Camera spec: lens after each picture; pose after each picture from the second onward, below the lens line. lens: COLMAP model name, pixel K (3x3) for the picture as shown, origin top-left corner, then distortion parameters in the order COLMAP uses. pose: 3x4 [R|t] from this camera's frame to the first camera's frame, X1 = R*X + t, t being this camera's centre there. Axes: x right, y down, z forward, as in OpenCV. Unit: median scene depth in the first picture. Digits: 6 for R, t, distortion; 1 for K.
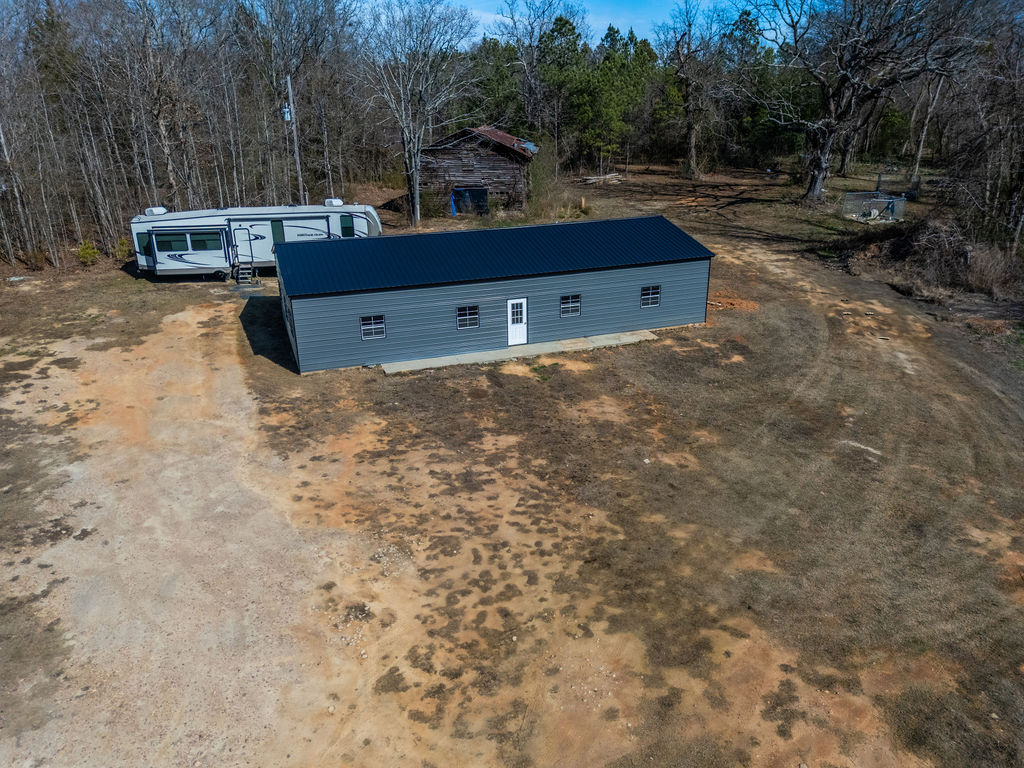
lens RADIAL K [[750.7, 0, 513.2], [0, 750.7, 386.5], [0, 0, 1]] dist [0.078059, -0.068327]
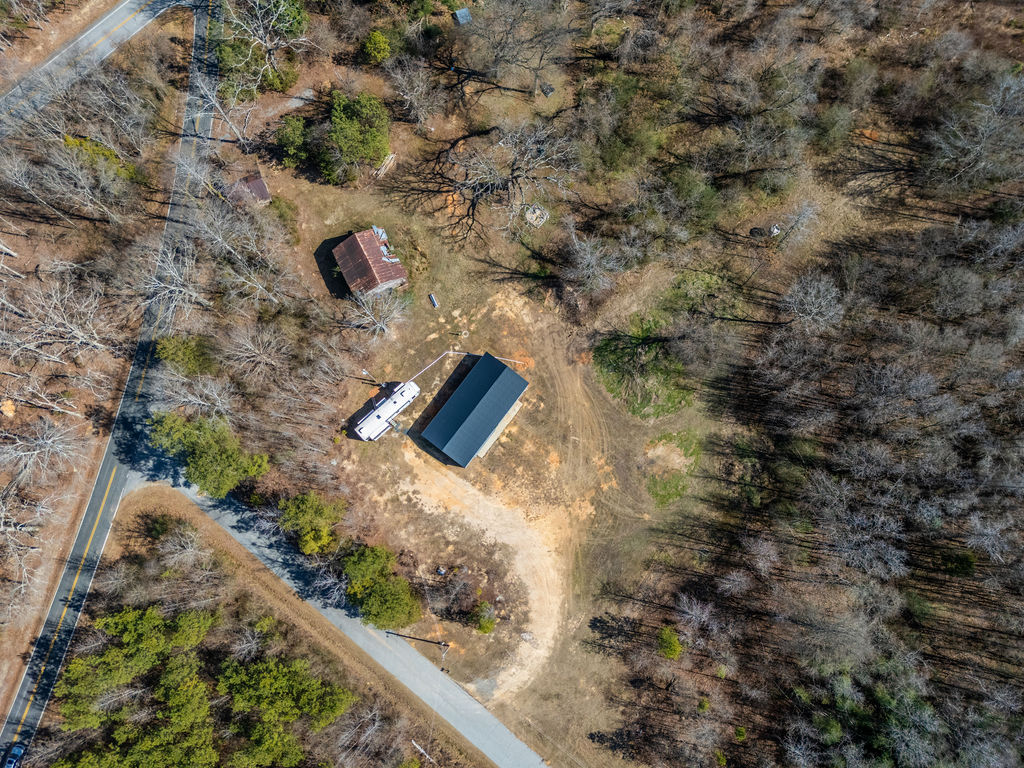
lens RADIAL K [[750.7, 0, 512.3], [0, 750.7, 381.8], [0, 0, 1]] dist [0.078059, -0.068327]
pose [[0.839463, -0.535622, 0.091705, -0.163856], [0.186966, 0.443135, 0.876741, -3.732728], [-0.510240, -0.718846, 0.472139, -0.807740]]
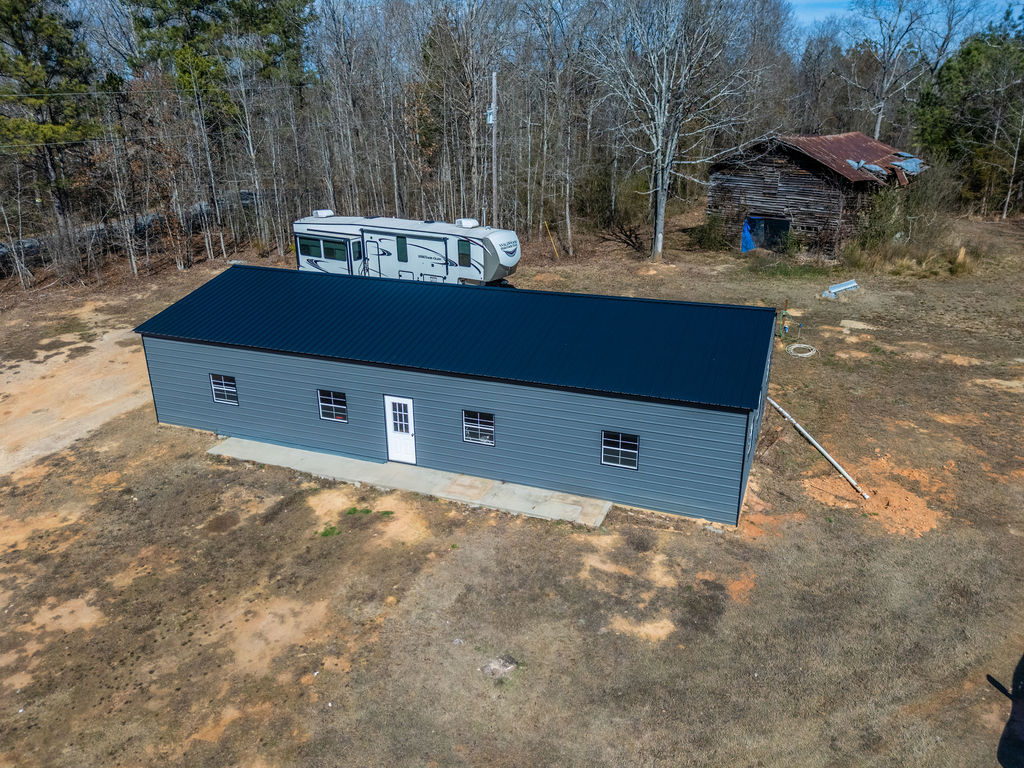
lens RADIAL K [[750.7, 0, 513.9], [0, 750.7, 382.8], [0, 0, 1]] dist [0.078059, -0.068327]
pose [[0.746122, 0.235812, -0.622652, 0.474819], [-0.238085, 0.967840, 0.081245, -0.200238], [0.621786, 0.087626, 0.778270, 0.527341]]
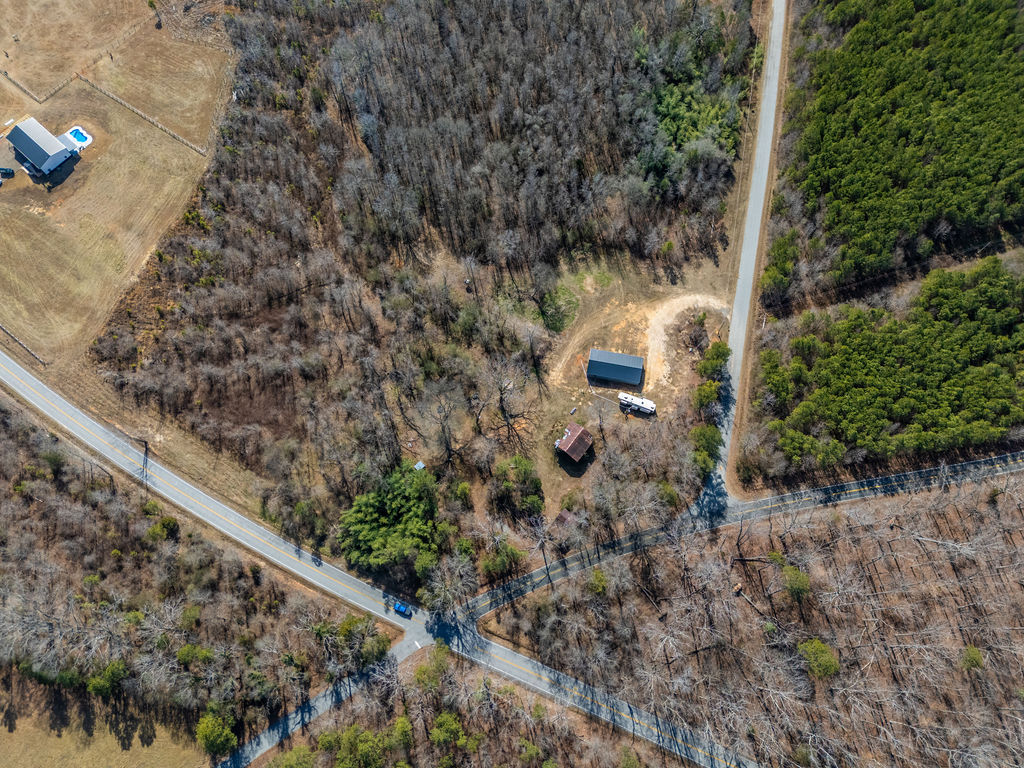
lens RADIAL K [[750.7, 0, 514.0], [0, 750.7, 382.1], [0, 0, 1]] dist [0.078059, -0.068327]
pose [[-0.852279, -0.483107, 0.200566, -0.816373], [0.195015, 0.062326, 0.978818, -8.264329], [-0.485375, 0.873340, 0.041094, 1.413400]]
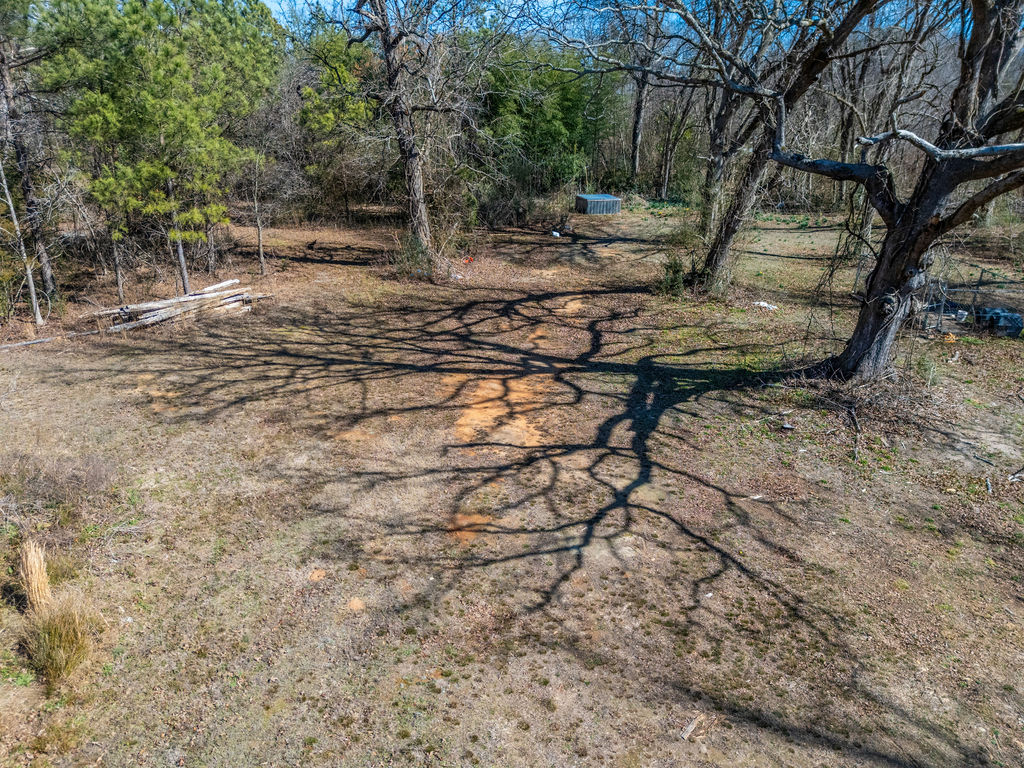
lens RADIAL K [[750.7, 0, 509.1], [0, 750.7, 381.7], [0, 0, 1]] dist [0.078059, -0.068327]
pose [[0.903059, -0.143147, 0.404962, 0.253707], [0.151014, 0.988451, 0.012641, -0.545860], [-0.402095, 0.049739, 0.914246, 1.543871]]
